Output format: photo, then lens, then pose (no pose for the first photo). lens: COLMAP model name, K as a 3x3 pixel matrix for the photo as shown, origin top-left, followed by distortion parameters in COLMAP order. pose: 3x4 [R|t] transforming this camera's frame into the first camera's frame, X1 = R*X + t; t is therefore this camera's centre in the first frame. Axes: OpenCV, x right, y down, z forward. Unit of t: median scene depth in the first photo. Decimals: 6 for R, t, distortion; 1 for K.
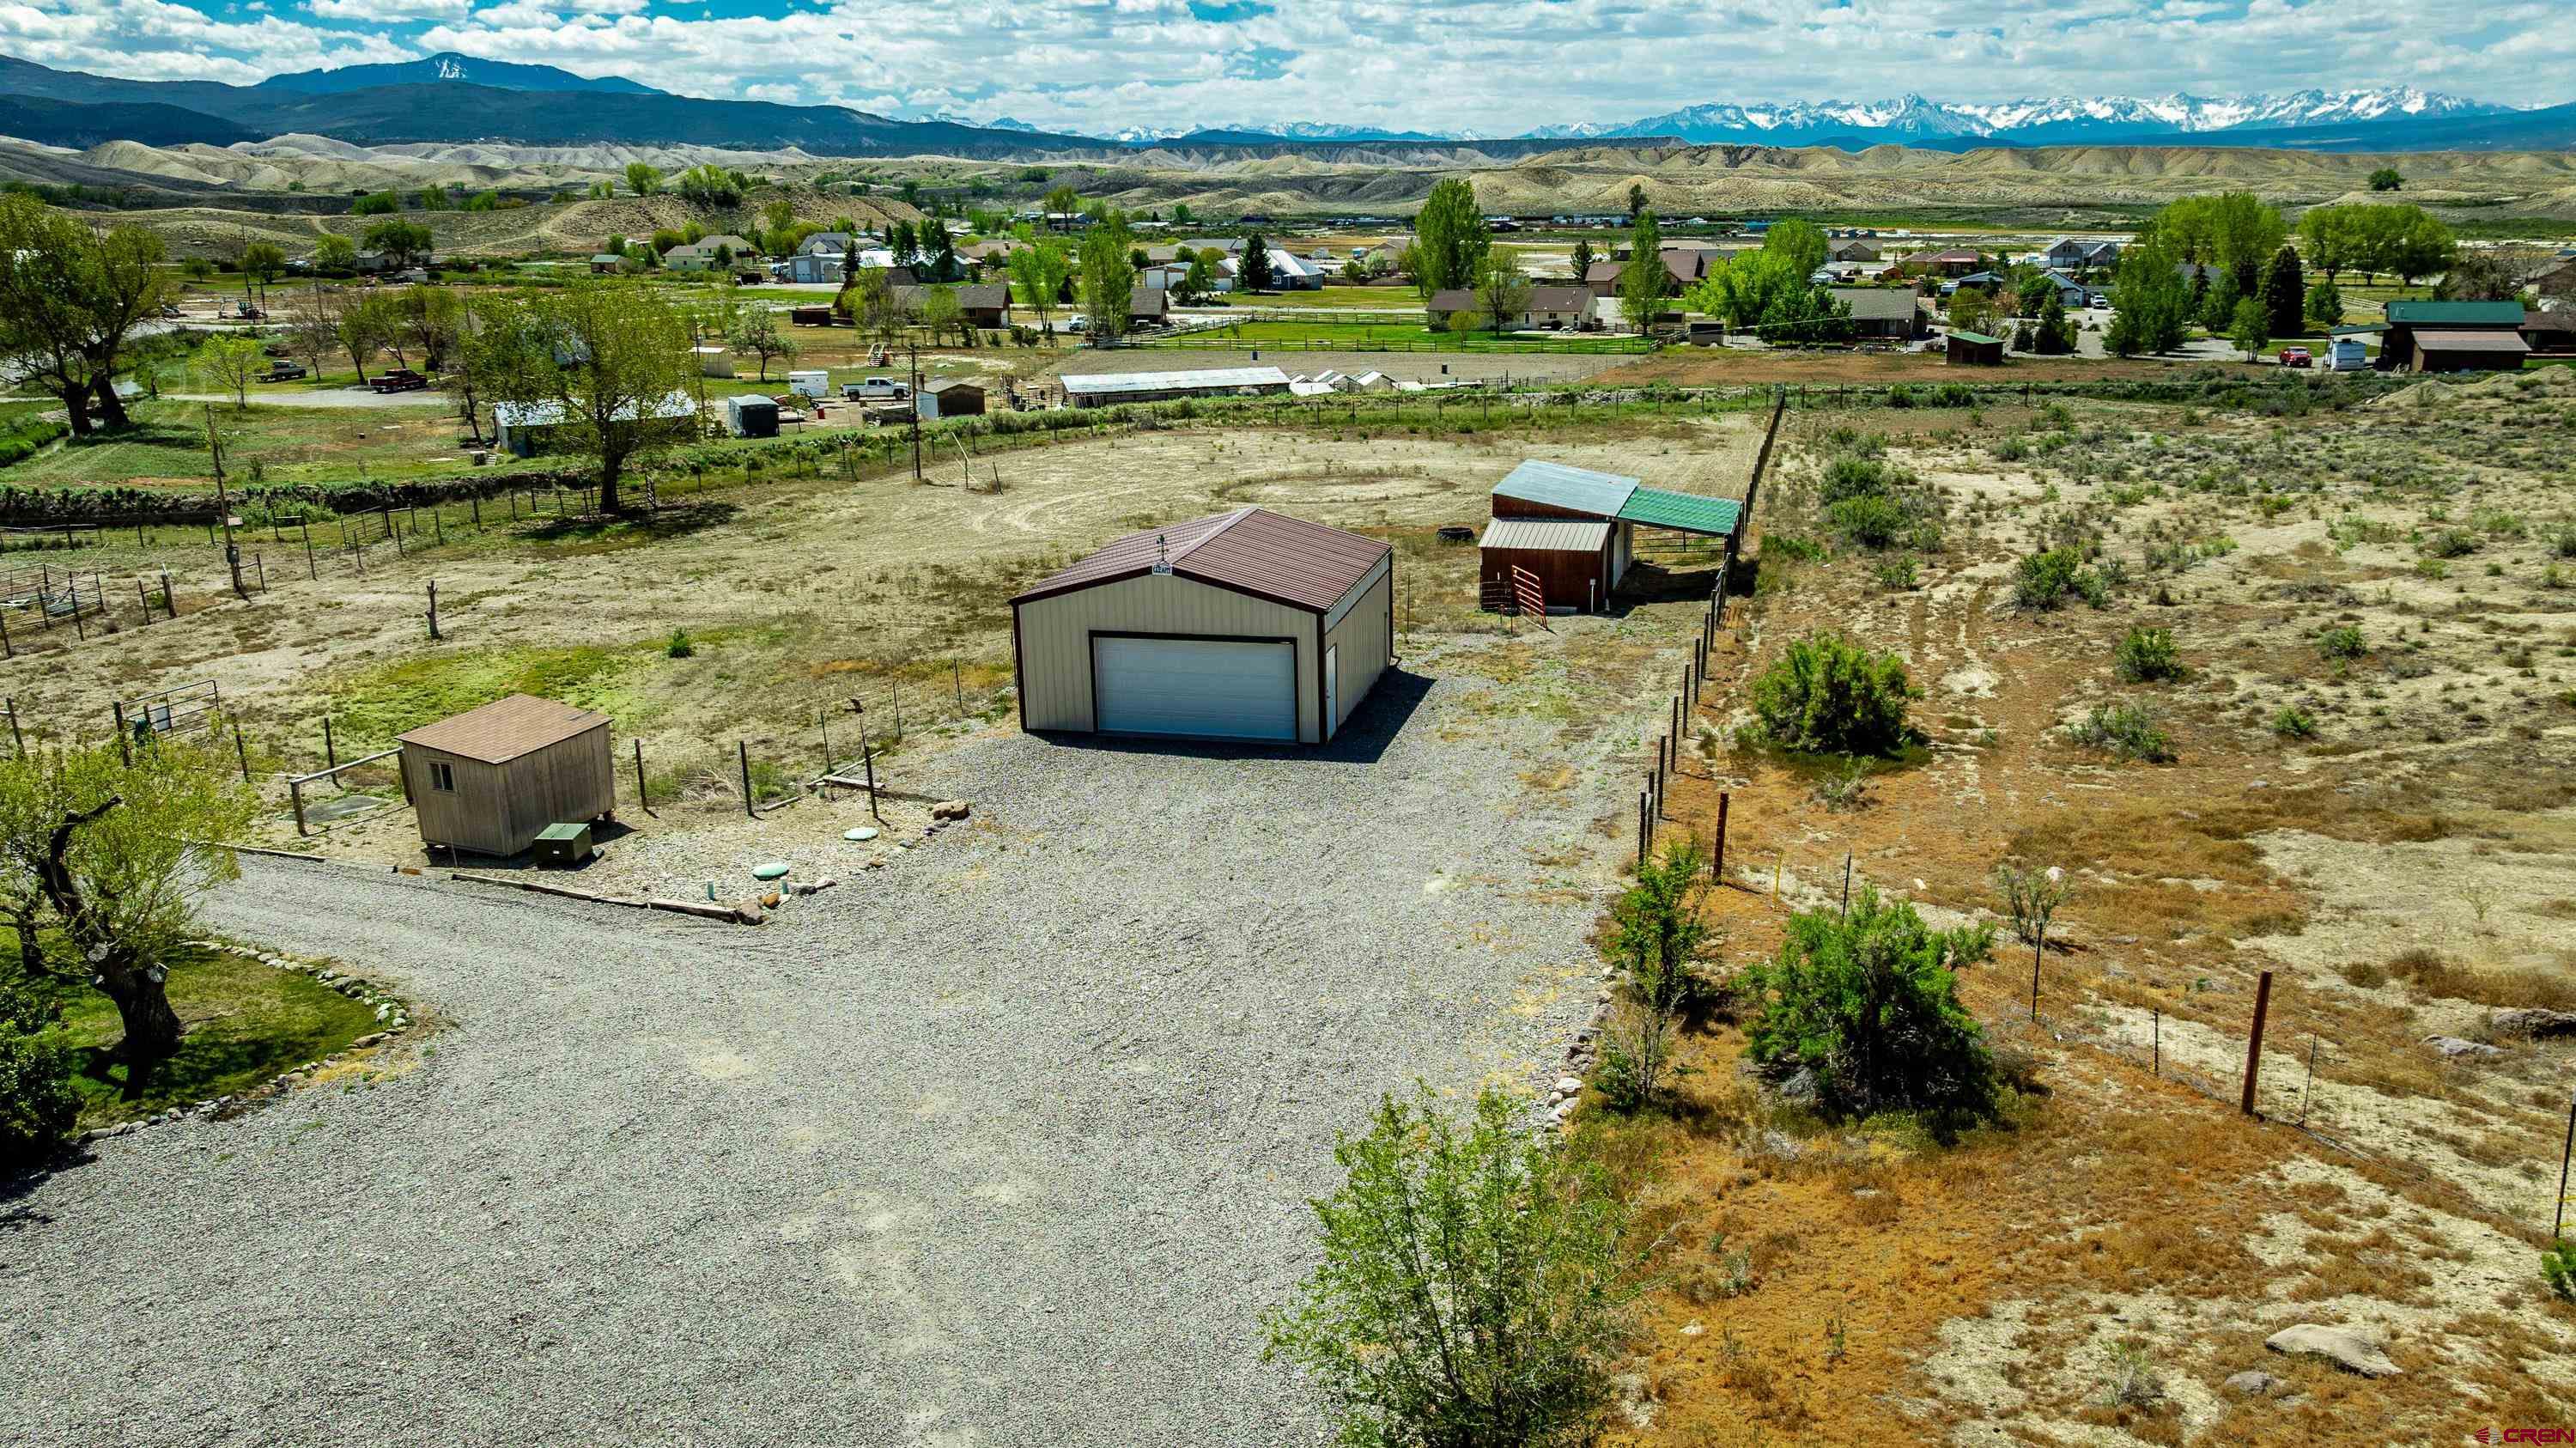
lens RADIAL K [[1830.4, 0, 1300.5], [0, 1830.4, 719.4], [0, 0, 1]] dist [-0.041792, 0.044738]
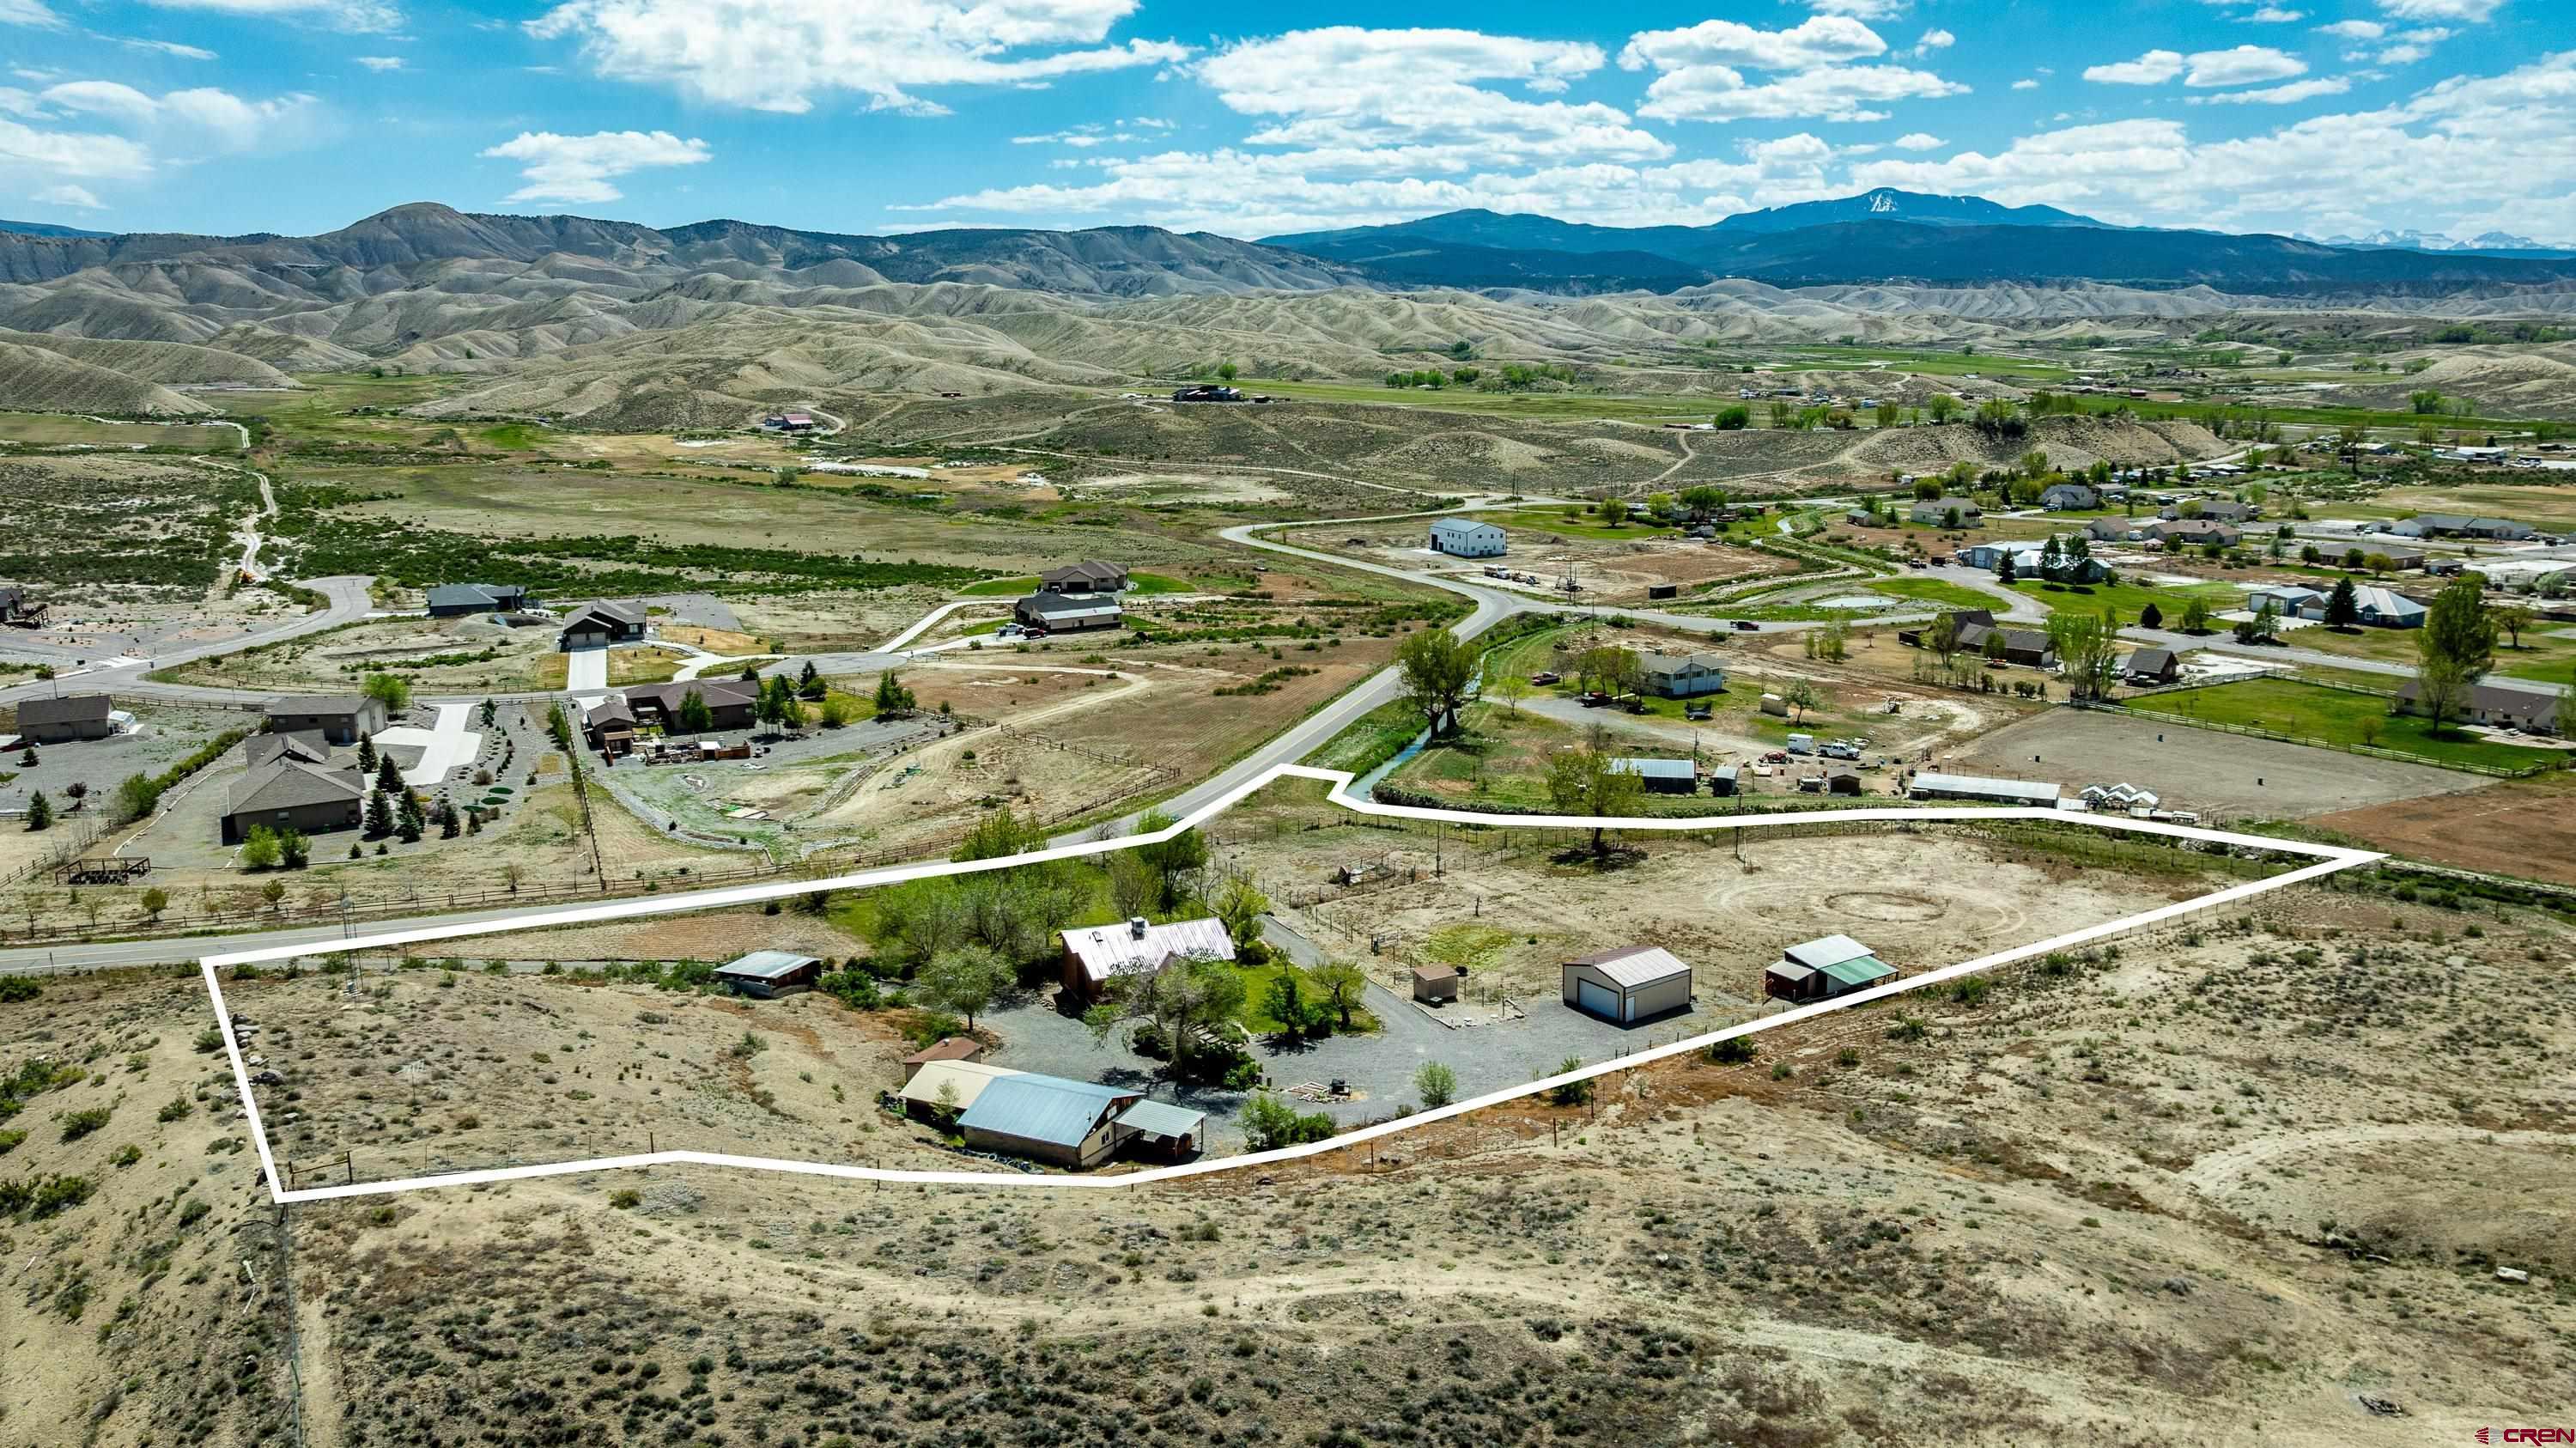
lens RADIAL K [[1849.7, 0, 1273.0], [0, 1849.7, 677.1], [0, 0, 1]] dist [-0.043605, 0.053471]
pose [[0.741072, 0.121486, -0.660343, 0.334262], [-0.174437, 0.984560, -0.014628, -0.088281], [0.648370, 0.126029, 0.750822, -0.420812]]
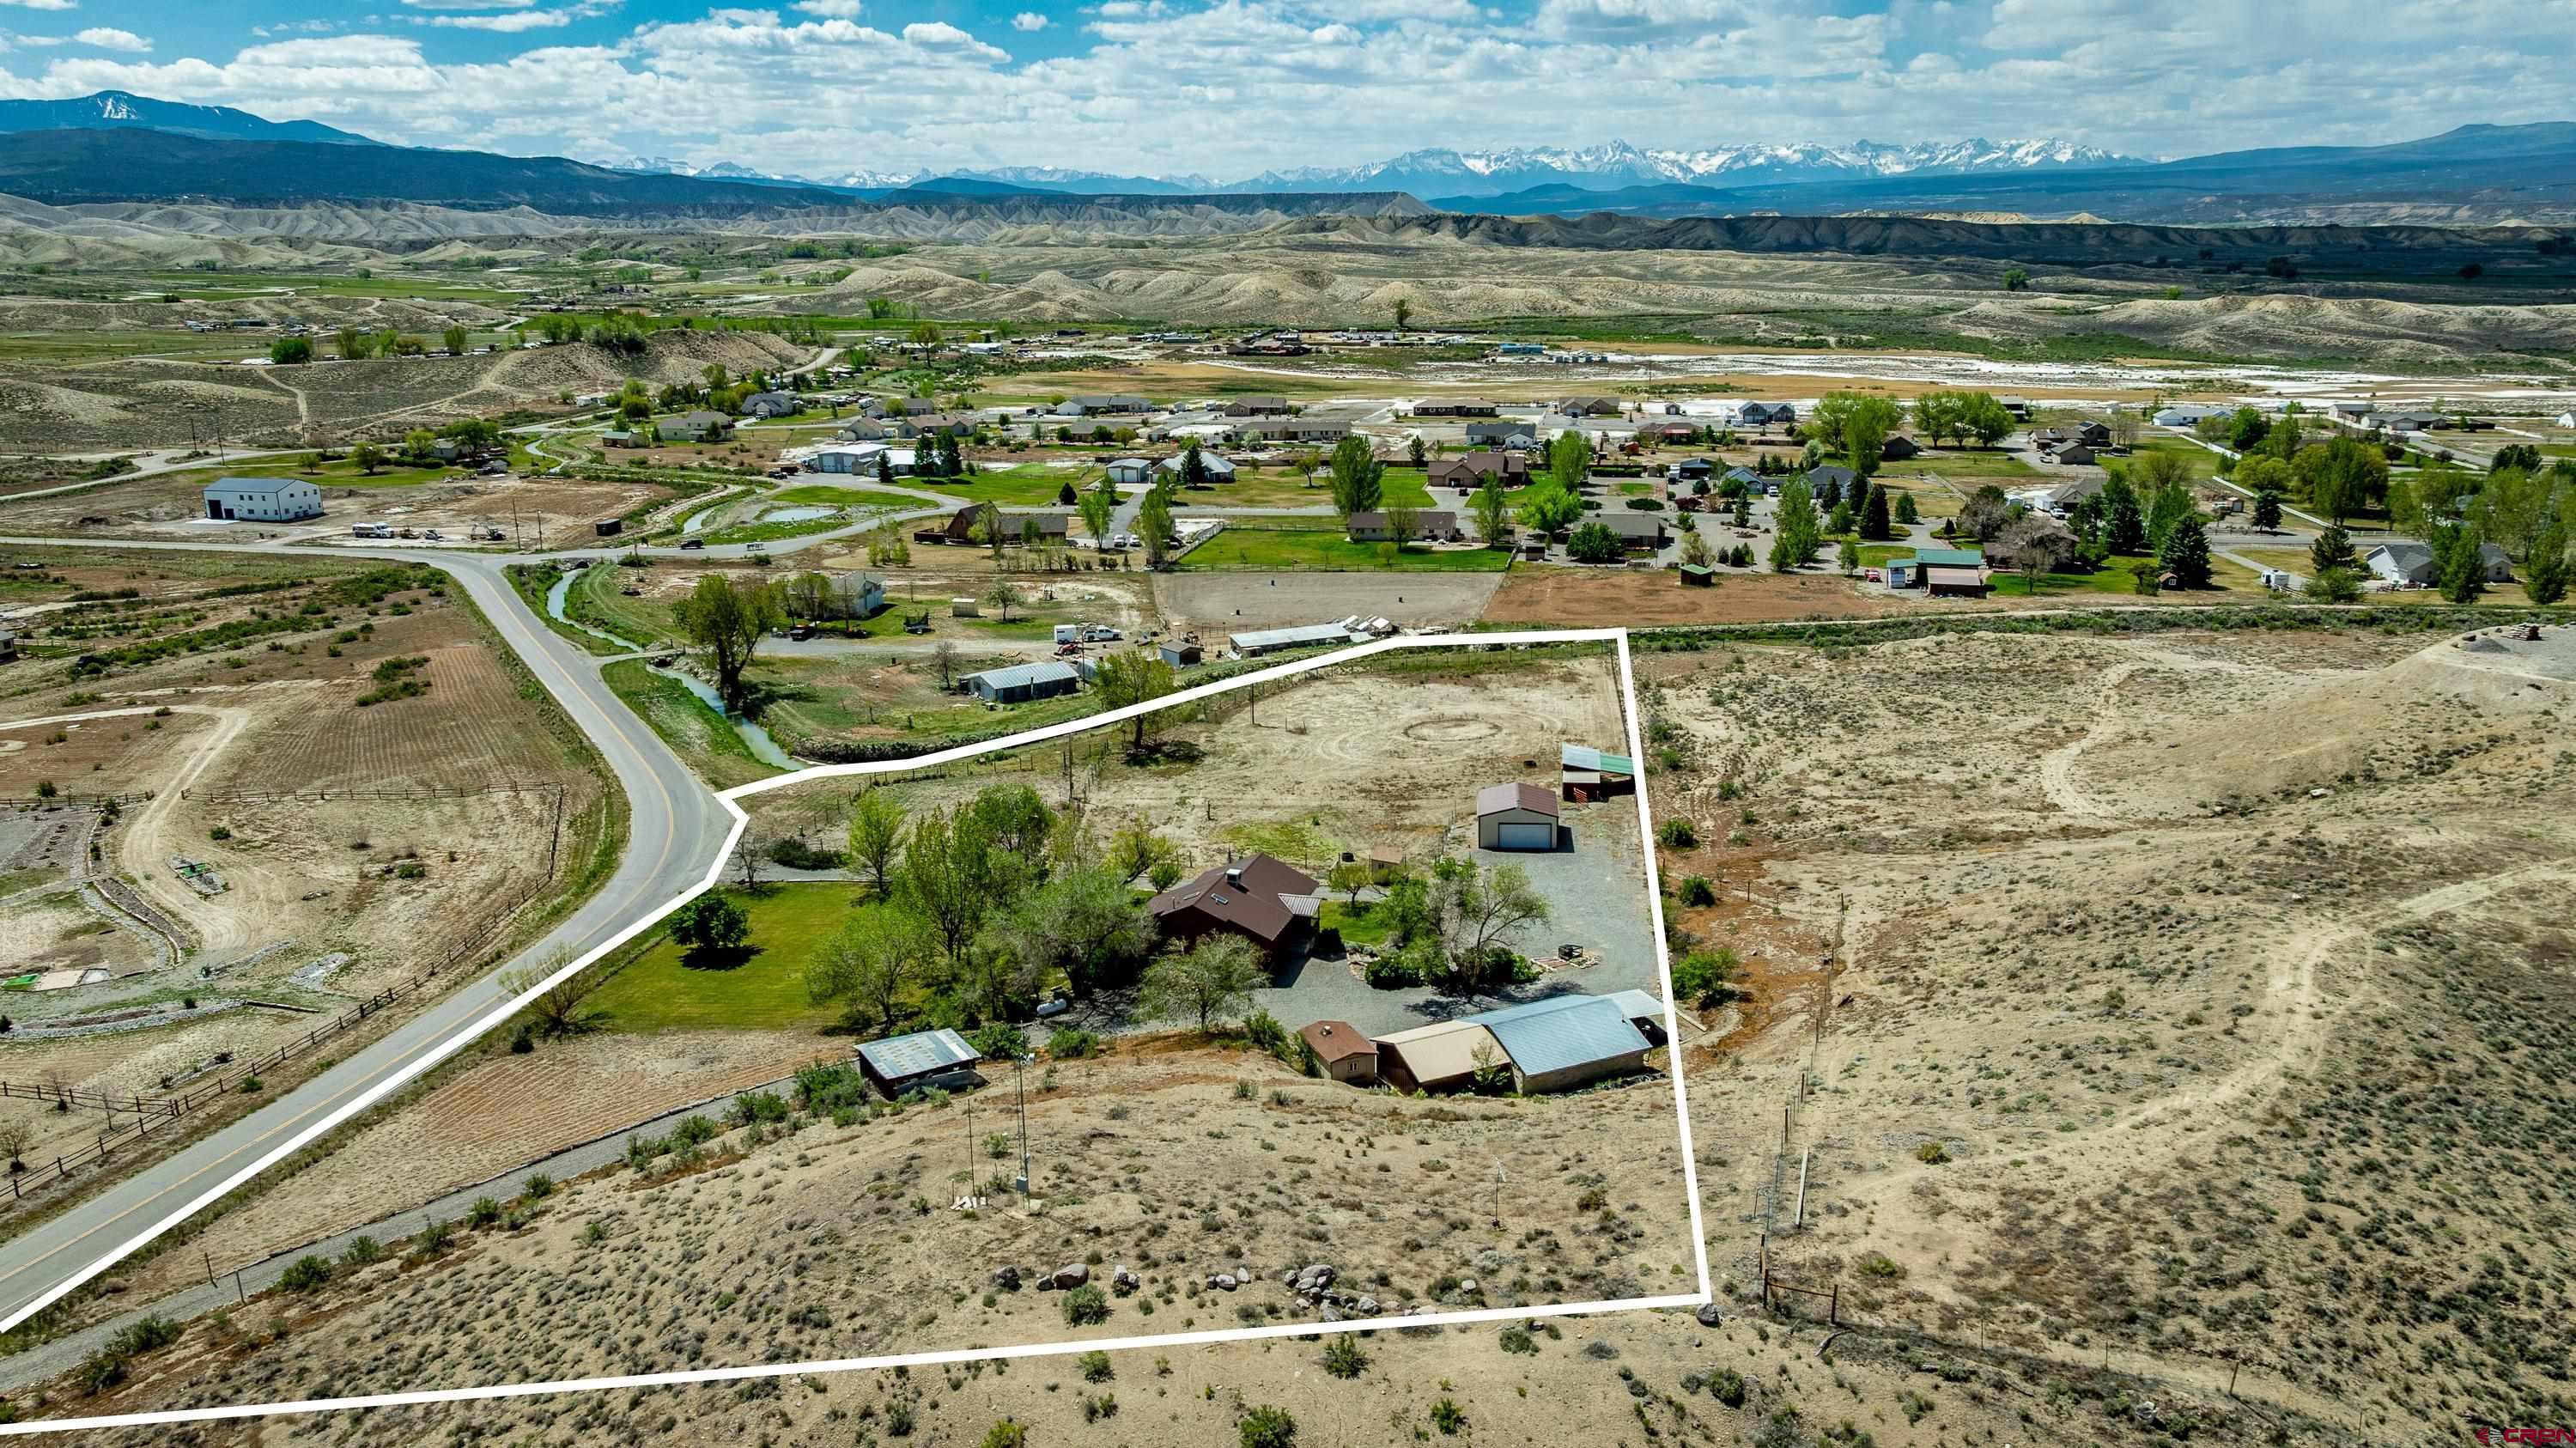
lens RADIAL K [[1878.5, 0, 1273.3], [0, 1878.5, 656.6], [0, 0, 1]] dist [-0.030045, 0.002473]
pose [[0.990991, -0.034989, 0.129276, -0.203509], [0.041655, 0.997919, -0.049220, -0.041750], [-0.127285, 0.054161, 0.990386, -0.552511]]
